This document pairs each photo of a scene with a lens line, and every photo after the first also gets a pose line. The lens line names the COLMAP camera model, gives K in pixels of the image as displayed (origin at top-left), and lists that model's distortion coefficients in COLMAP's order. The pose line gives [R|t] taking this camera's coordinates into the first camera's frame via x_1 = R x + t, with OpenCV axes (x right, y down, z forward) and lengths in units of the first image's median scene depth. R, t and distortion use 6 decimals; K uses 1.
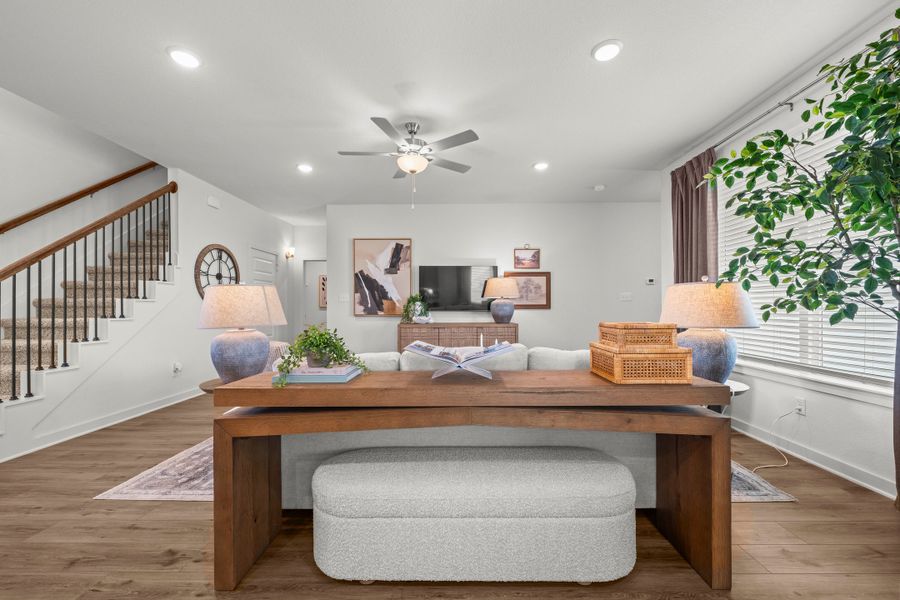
lens RADIAL K [[353.9, 0, 452.4], [0, 353.9, 305.2], [0, 0, 1]] dist [-0.000436, -0.000701]
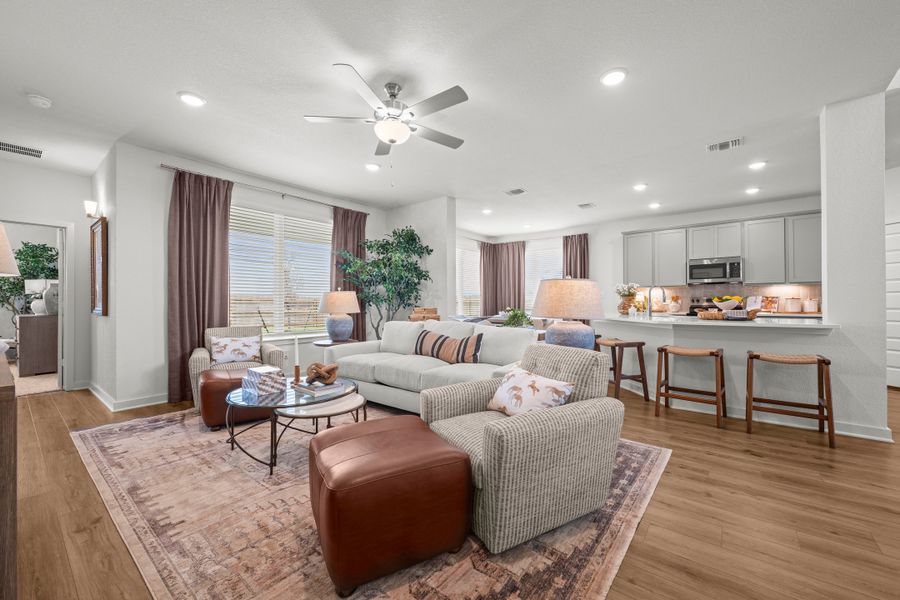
lens RADIAL K [[353.9, 0, 453.3], [0, 353.9, 301.1], [0, 0, 1]] dist [-0.000436, -0.000701]
pose [[-0.790229, 0.009948, 0.612731, -0.546668], [0.000711, 0.999882, -0.015316, 0.014079], [-0.612812, -0.011667, -0.790143, 1.156770]]
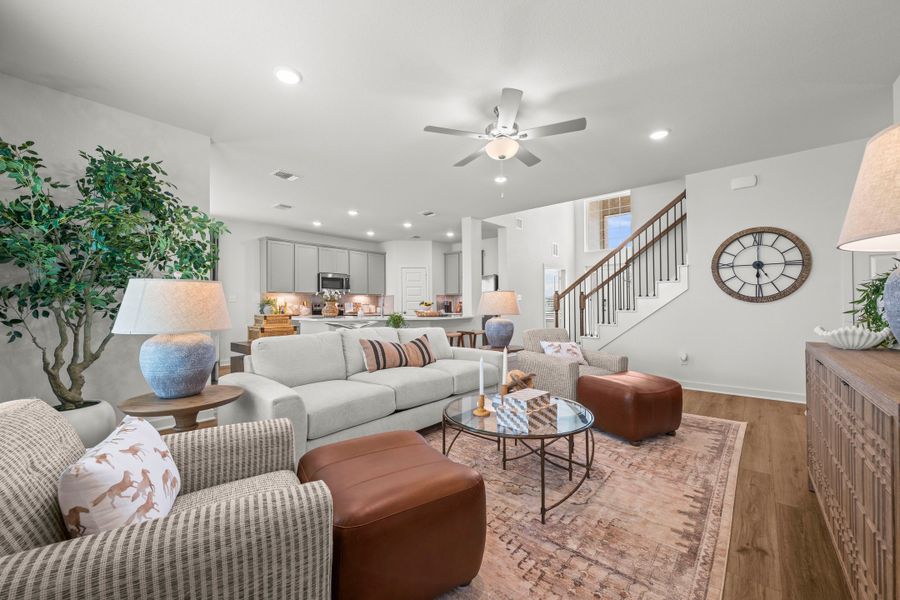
lens RADIAL K [[353.9, 0, 452.0], [0, 353.9, 304.8], [0, 0, 1]] dist [-0.000436, -0.000701]
pose [[-0.648699, 0.004481, -0.761032, 0.494991], [0.014382, 0.999876, -0.006371, 0.008554], [0.760909, -0.015078, -0.648684, 1.095240]]
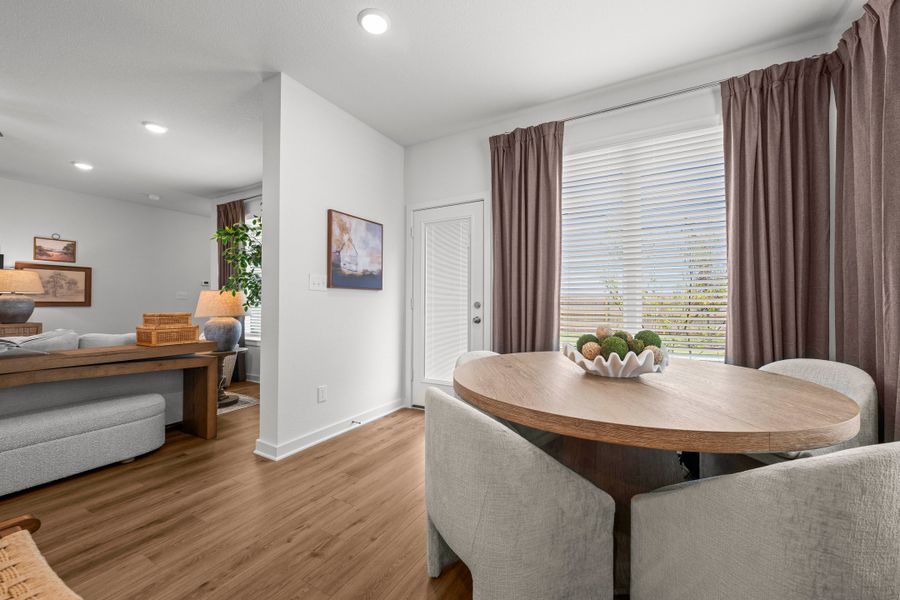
lens RADIAL K [[353.9, 0, 453.9], [0, 353.9, 300.6], [0, 0, 1]] dist [-0.000436, -0.000701]
pose [[0.467125, 0.012364, 0.884105, -0.137274], [-0.006379, 0.999923, -0.010614, -0.001384], [-0.884168, -0.000681, 0.467168, -0.394204]]
